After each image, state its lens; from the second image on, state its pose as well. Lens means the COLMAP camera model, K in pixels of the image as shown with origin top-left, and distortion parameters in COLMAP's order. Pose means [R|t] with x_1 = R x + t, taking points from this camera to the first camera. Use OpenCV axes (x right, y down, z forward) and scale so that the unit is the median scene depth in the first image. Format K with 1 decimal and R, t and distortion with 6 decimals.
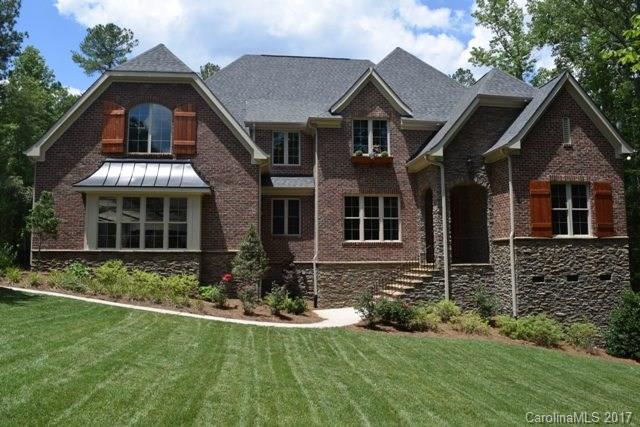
lens RADIAL K [[506.7, 0, 313.7], [0, 506.7, 213.1], [0, 0, 1]] dist [-0.075214, -0.003448]
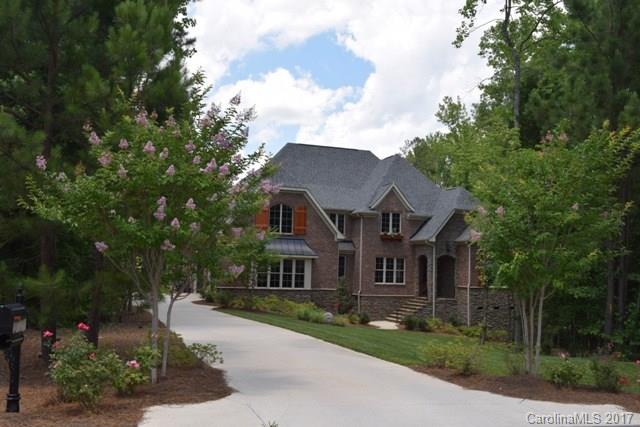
lens RADIAL K [[625.9, 0, 327.0], [0, 625.9, 210.9], [0, 0, 1]] dist [-0.022268, 0.000000]
pose [[0.971515, 0.052148, 0.231170, -0.614641], [-0.052338, 0.998615, -0.005317, -0.173877], [-0.231127, -0.006933, 0.972899, -1.064874]]
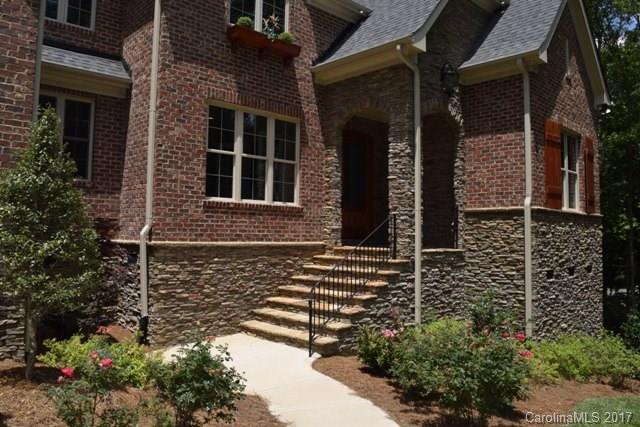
lens RADIAL K [[506.7, 0, 321.9], [0, 506.7, 211.2], [0, 0, 1]] dist [-0.075214, -0.003448]
pose [[0.794556, 0.045342, 0.605496, -0.138668], [-0.071228, 0.997283, 0.018789, 0.050763], [-0.602999, -0.058057, 0.795626, 0.559834]]
